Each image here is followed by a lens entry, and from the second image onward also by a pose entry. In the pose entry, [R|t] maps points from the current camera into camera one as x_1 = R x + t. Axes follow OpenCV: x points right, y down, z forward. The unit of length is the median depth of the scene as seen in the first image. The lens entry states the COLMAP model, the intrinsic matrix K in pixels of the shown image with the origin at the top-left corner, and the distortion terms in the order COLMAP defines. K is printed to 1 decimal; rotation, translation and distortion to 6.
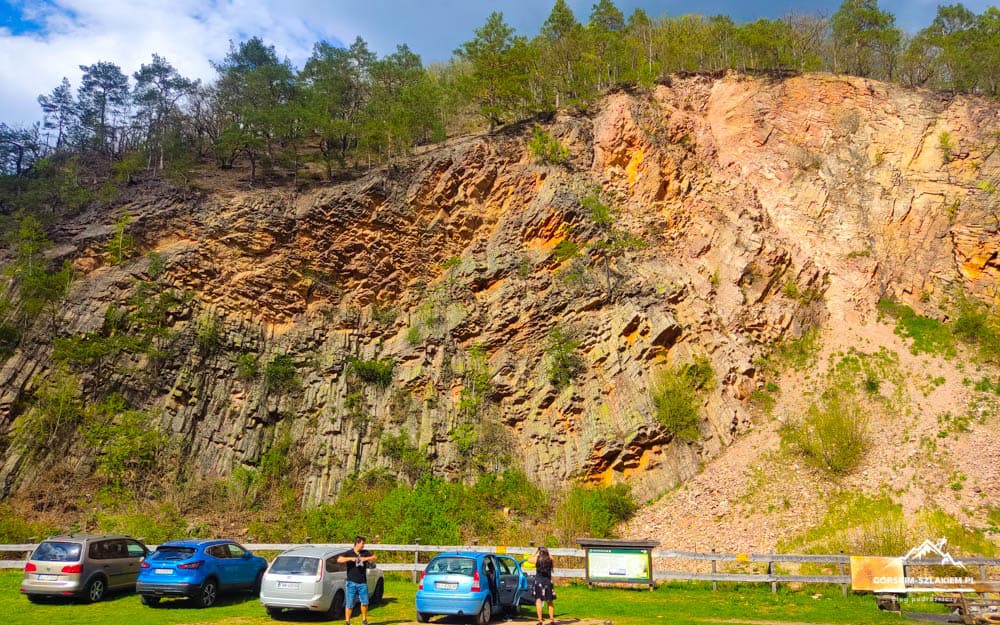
lens RADIAL K [[744.3, 0, 497.8], [0, 744.3, 311.0], [0, 0, 1]] dist [0.109348, -0.182547]
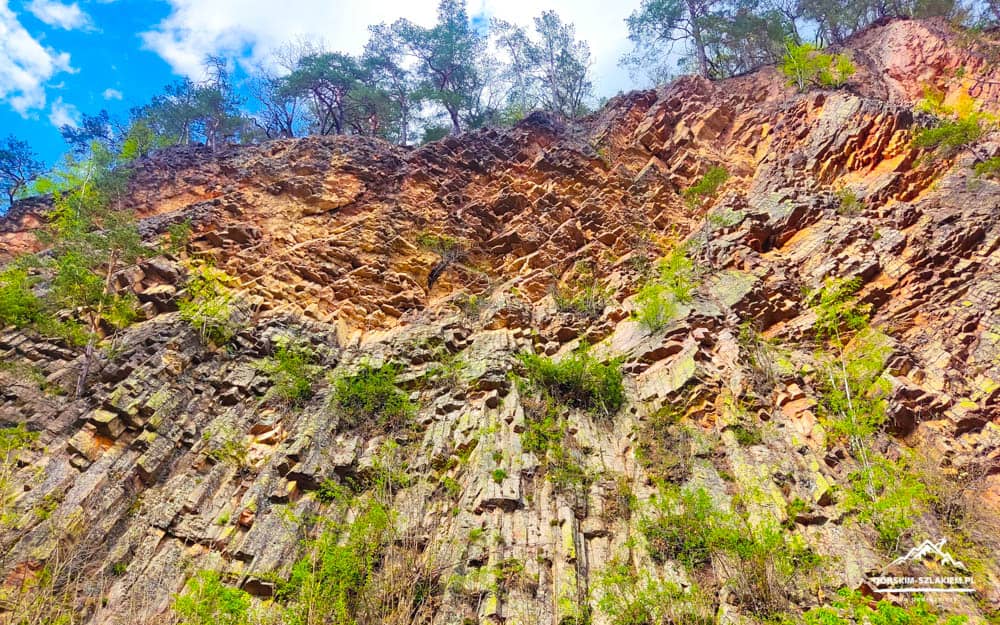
lens RADIAL K [[744.3, 0, 497.8], [0, 744.3, 311.0], [0, 0, 1]] dist [0.109348, -0.182547]
pose [[0.979658, -0.122667, -0.158819, -0.132662], [0.071493, 0.952836, -0.294944, 0.155047], [0.187509, 0.277590, 0.942223, 0.550848]]
